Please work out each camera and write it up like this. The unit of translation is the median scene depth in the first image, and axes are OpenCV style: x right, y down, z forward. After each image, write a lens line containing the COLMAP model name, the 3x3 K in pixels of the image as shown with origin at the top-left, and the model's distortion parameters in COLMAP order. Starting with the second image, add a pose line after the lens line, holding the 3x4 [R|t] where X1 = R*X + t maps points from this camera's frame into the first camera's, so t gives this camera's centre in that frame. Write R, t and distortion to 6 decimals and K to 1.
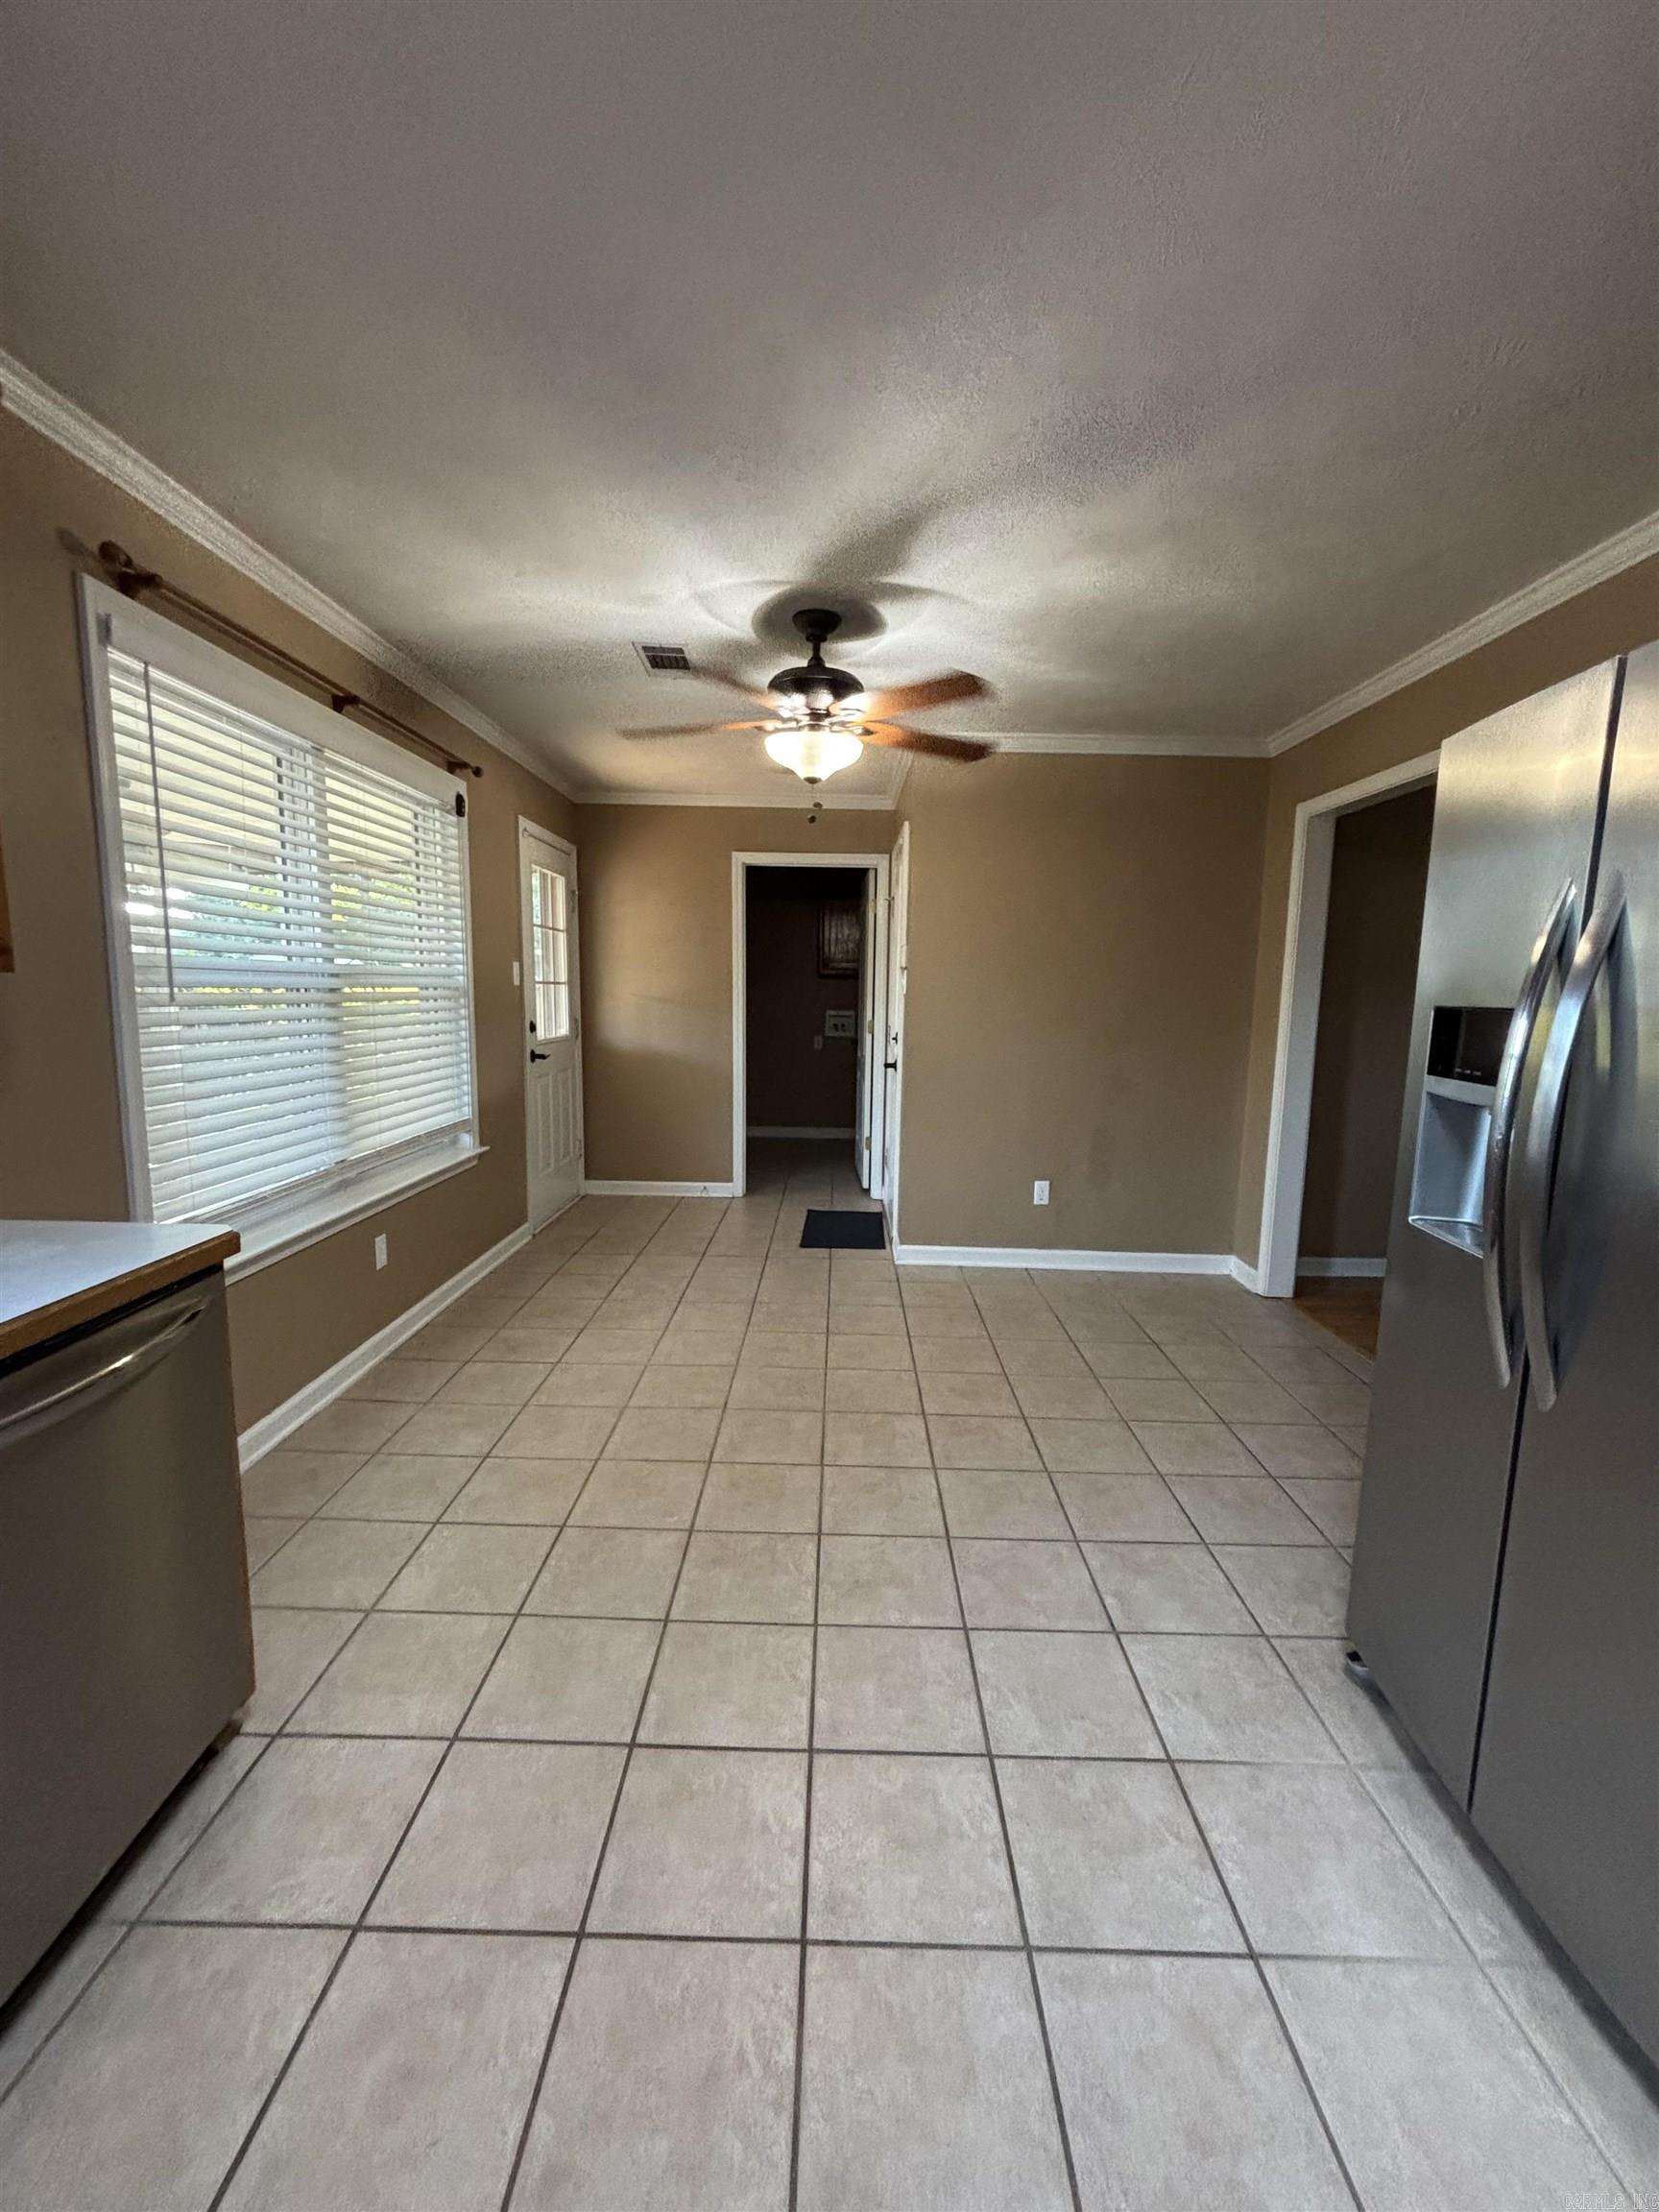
lens RADIAL K [[889.2, 0, 834.1], [0, 889.2, 1103.1], [0, 0, 1]] dist [-0.001003, -0.000160]
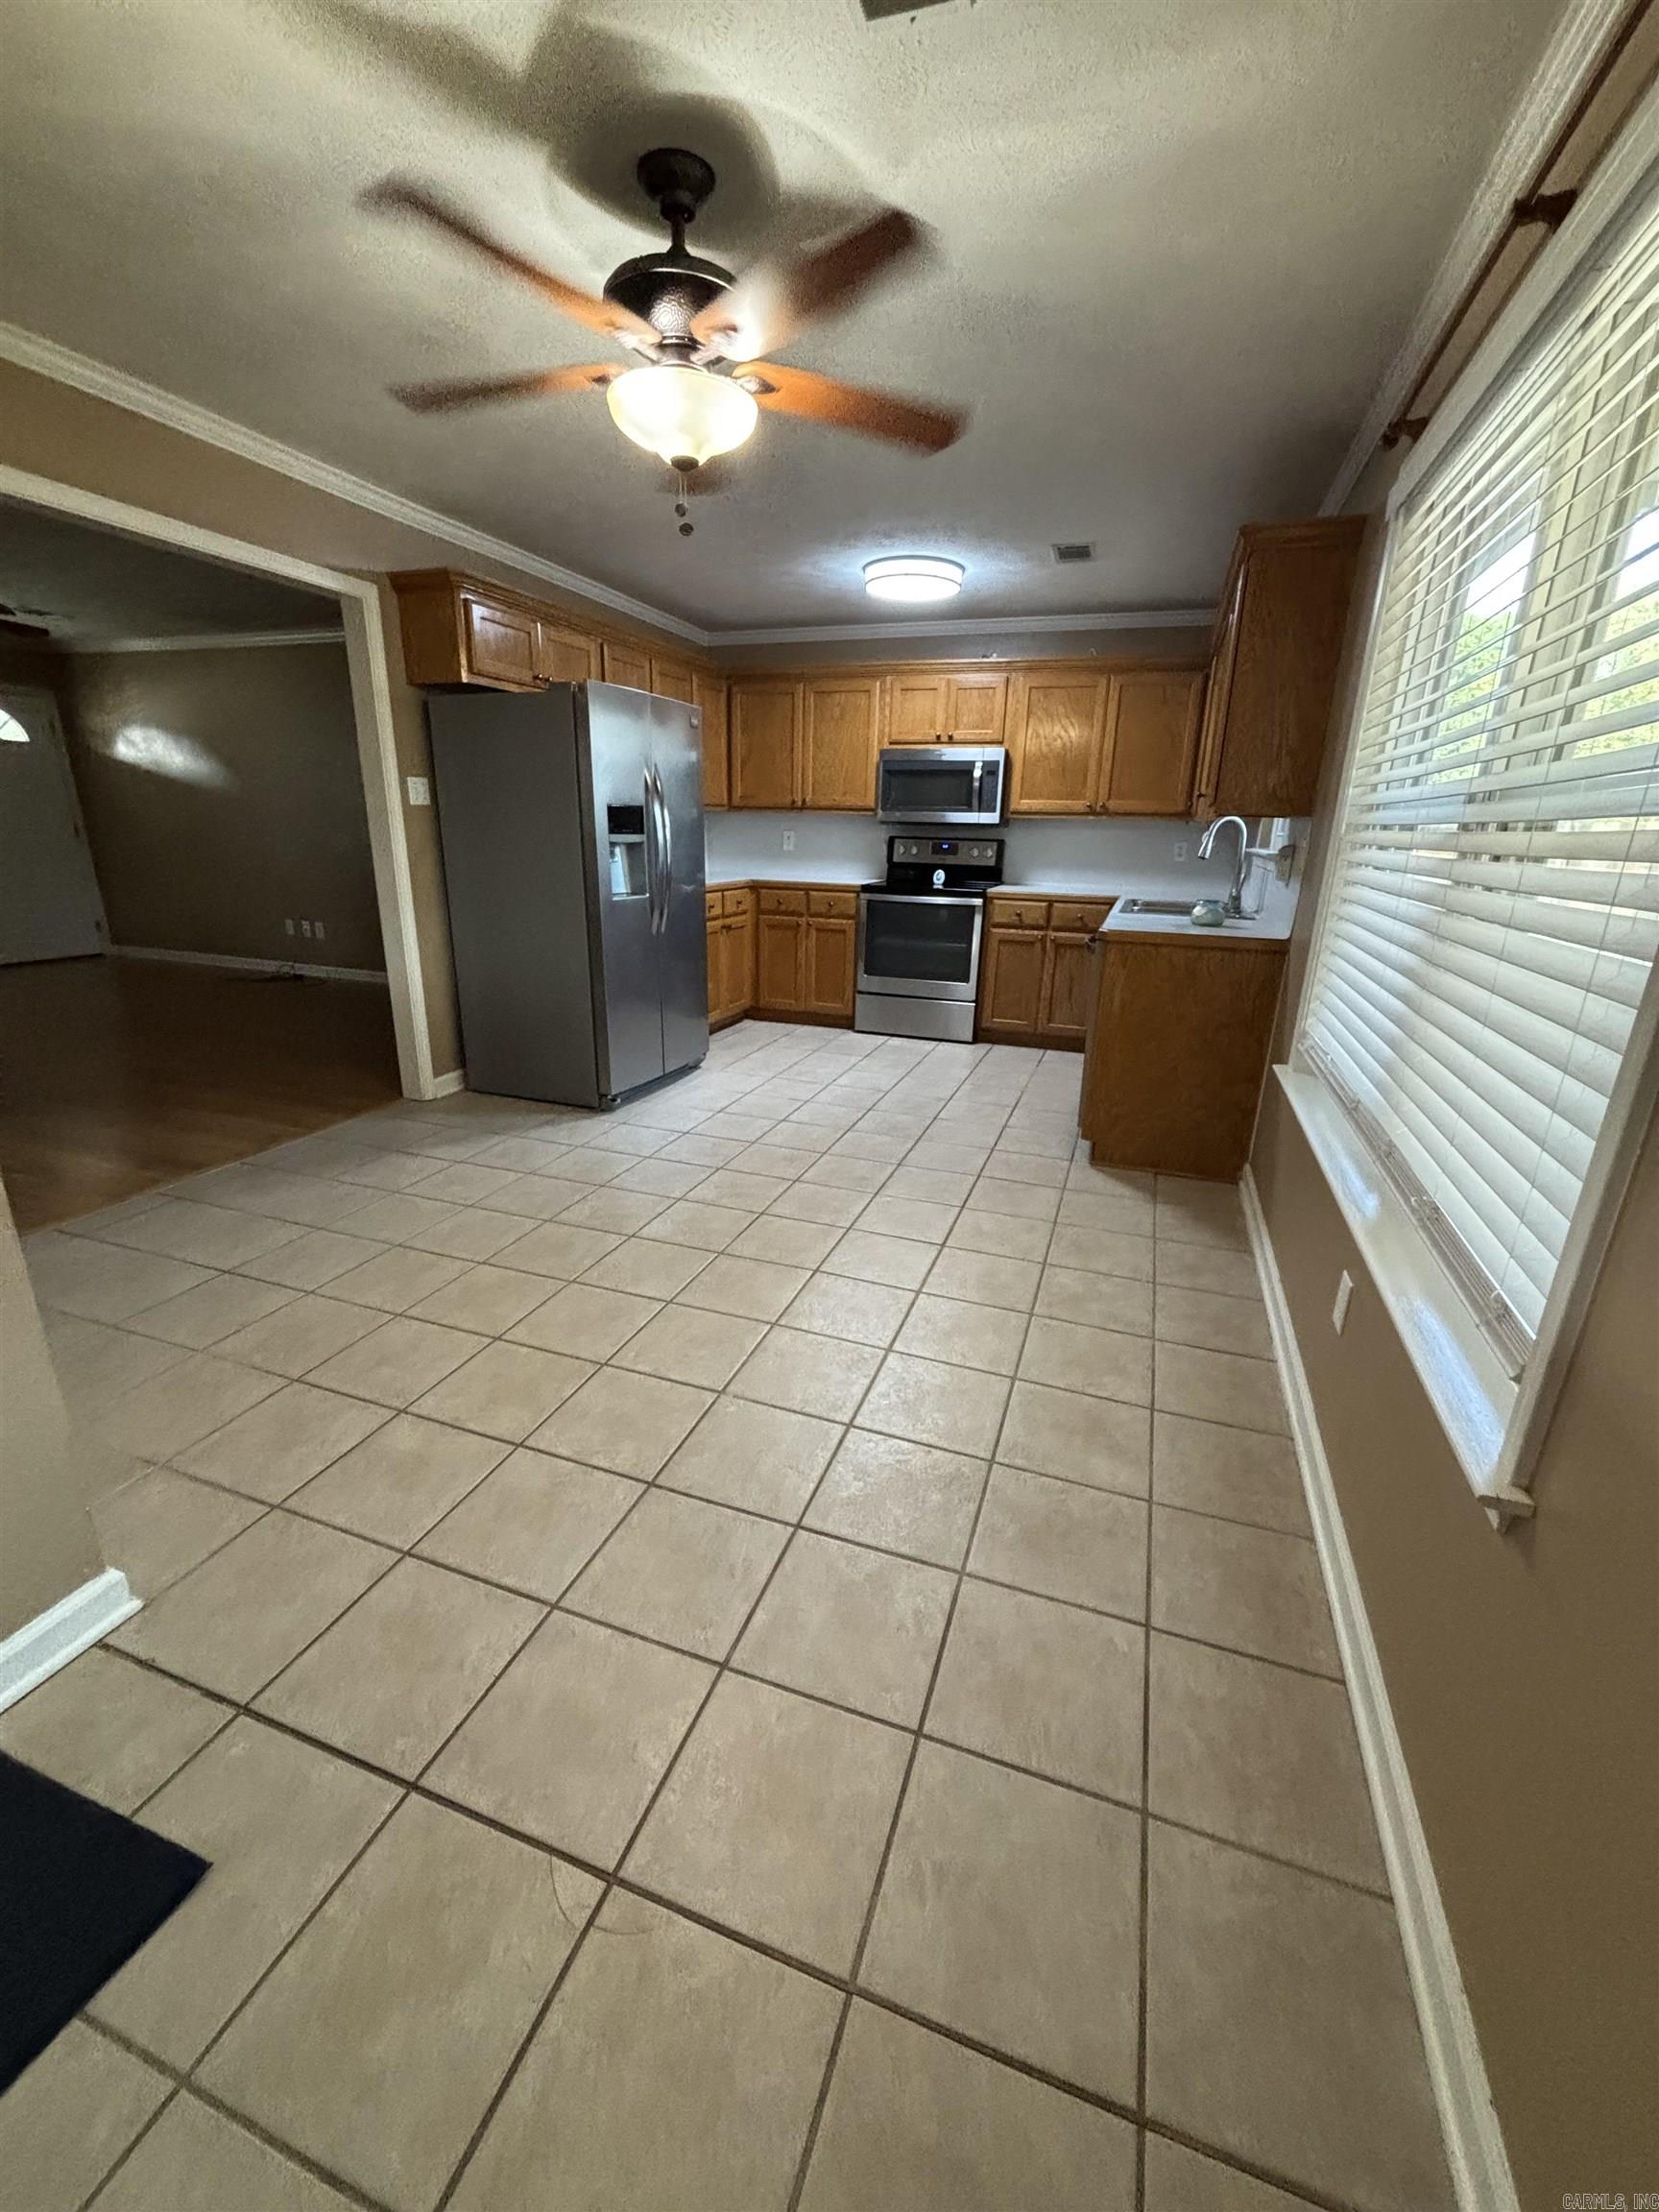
lens RADIAL K [[889.2, 0, 816.8], [0, 889.2, 1116.6], [0, 0, 1]] dist [-0.001003, -0.000160]
pose [[-0.939465, -0.143342, 0.311220, -0.568415], [0.005944, 0.901336, 0.433079, -0.303033], [-0.342592, 0.408713, -0.845922, 2.492804]]
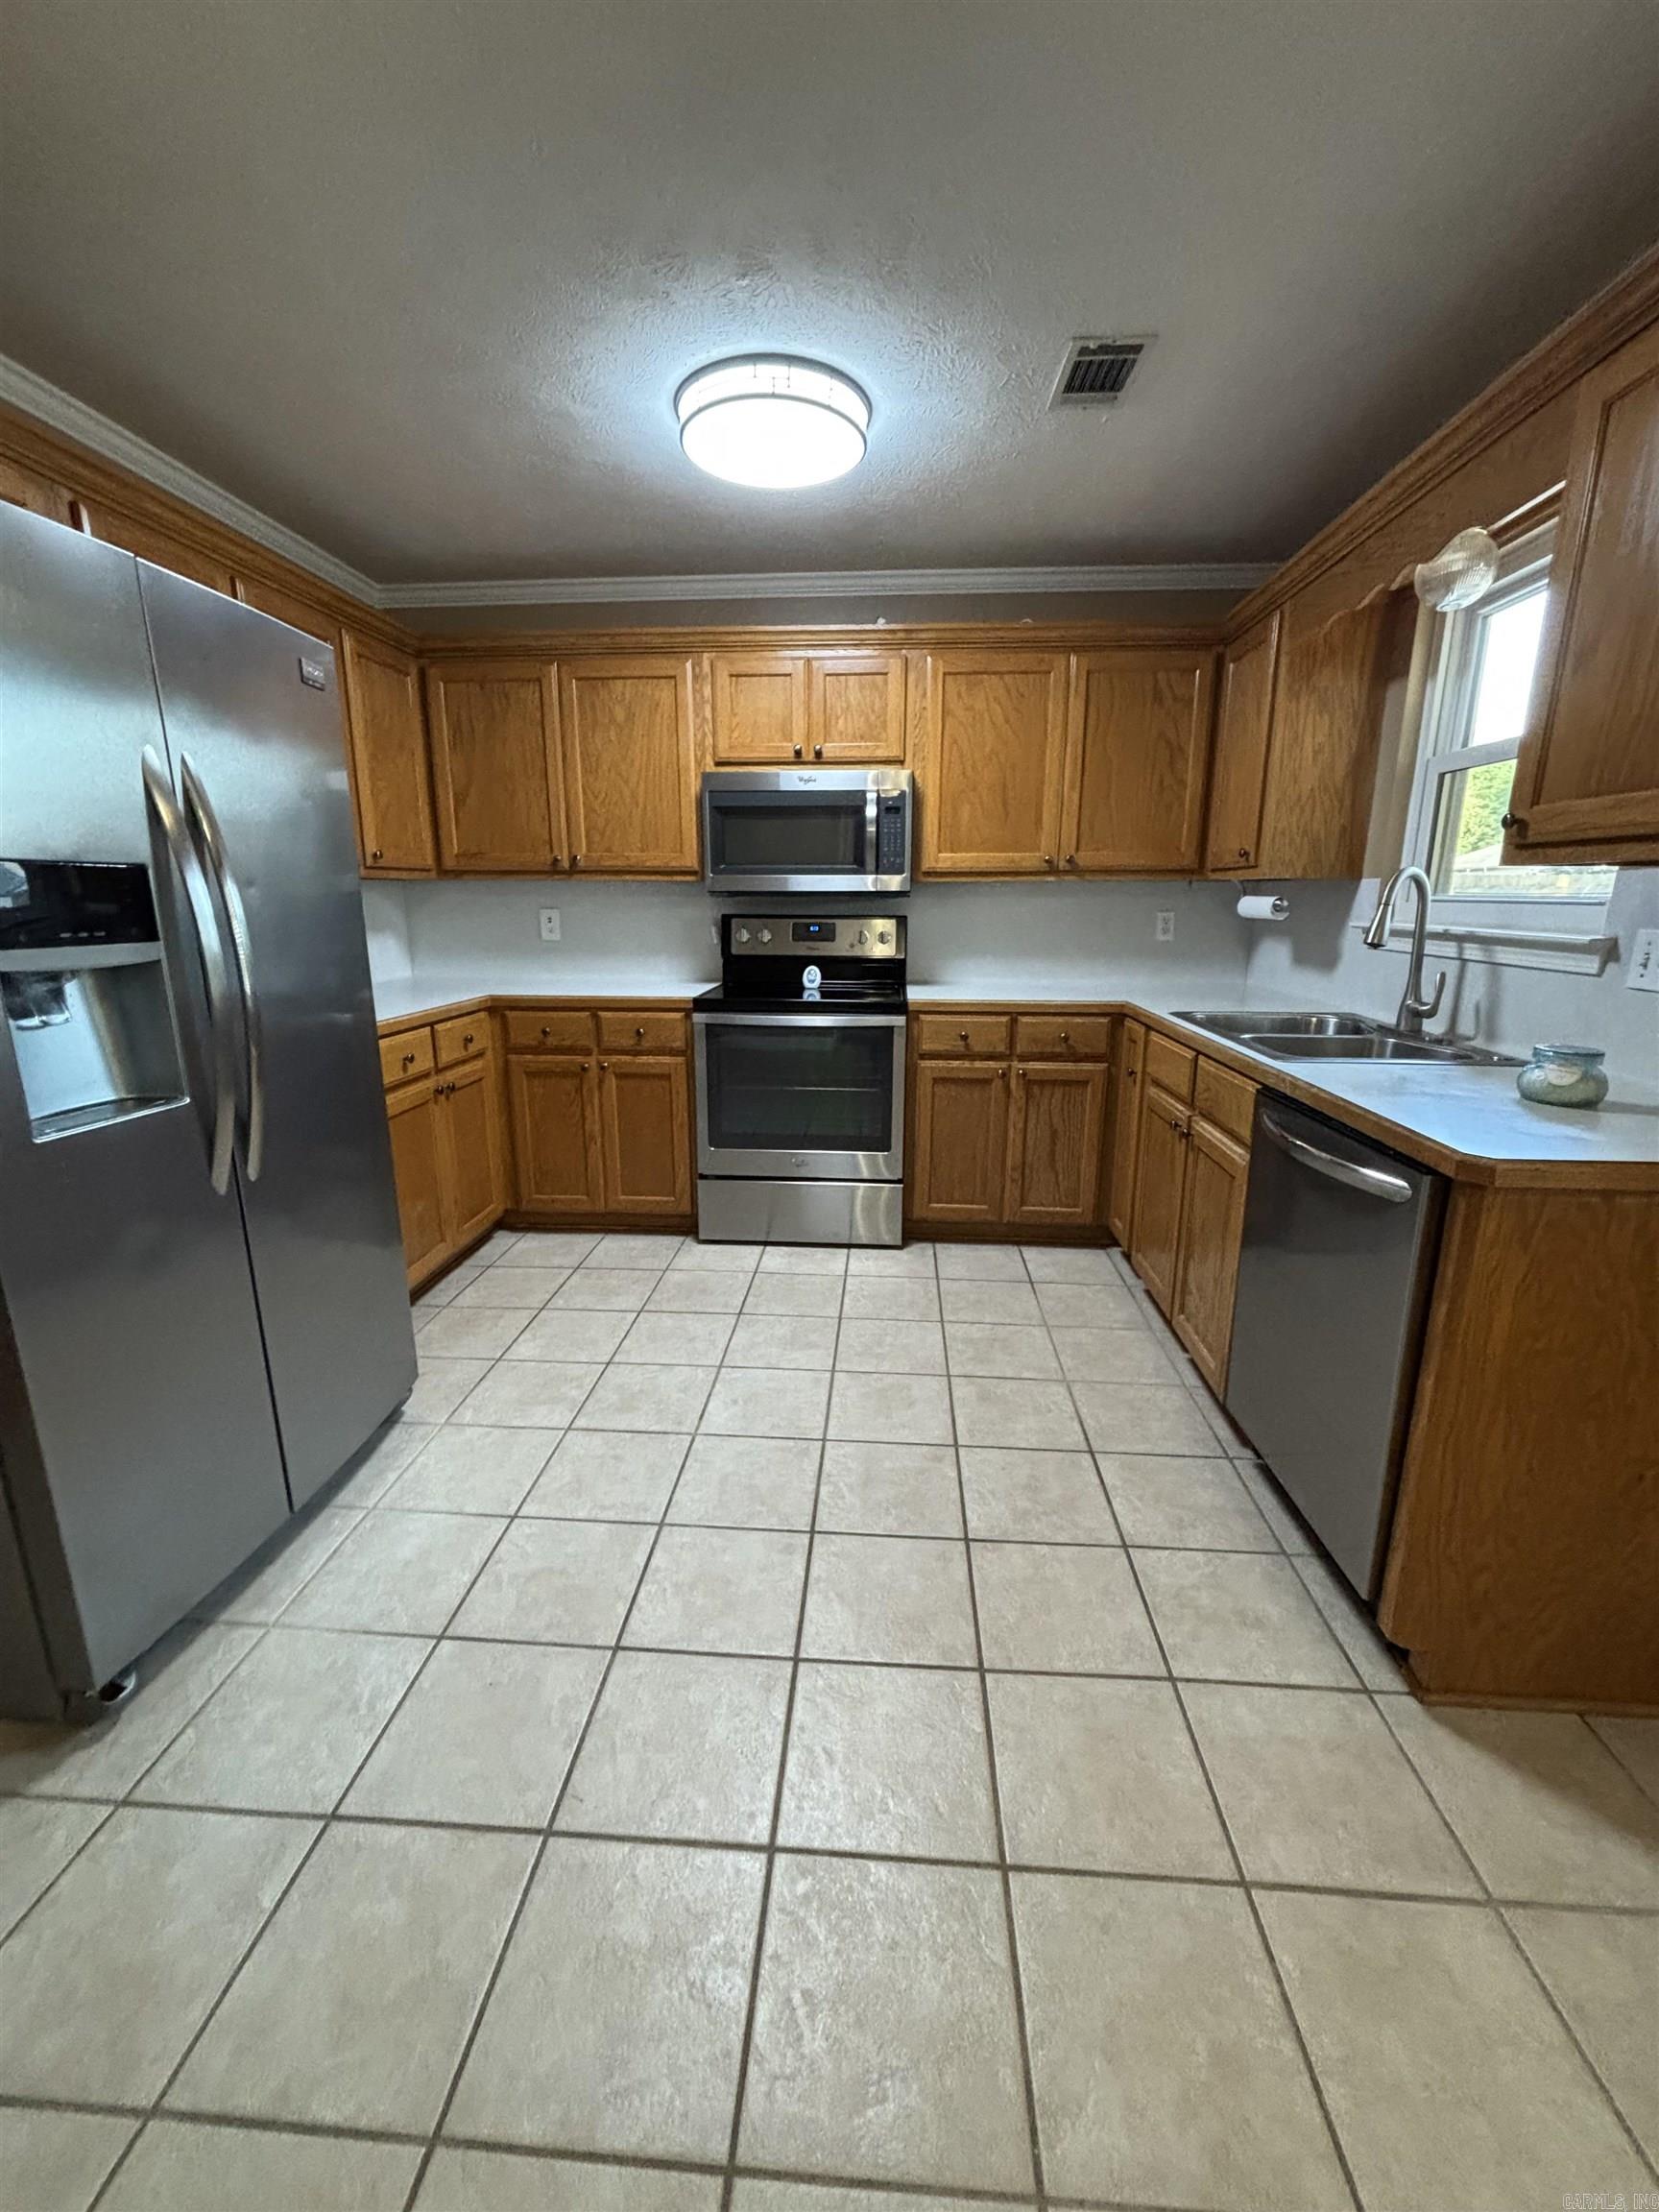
lens RADIAL K [[889.2, 0, 835.8], [0, 889.2, 1102.5], [0, 0, 1]] dist [-0.001003, -0.000160]
pose [[-0.998114, -0.031683, 0.052586, -0.082205], [-0.010950, 0.934684, 0.355312, -0.151258], [-0.060409, 0.354066, -0.933268, 1.351897]]
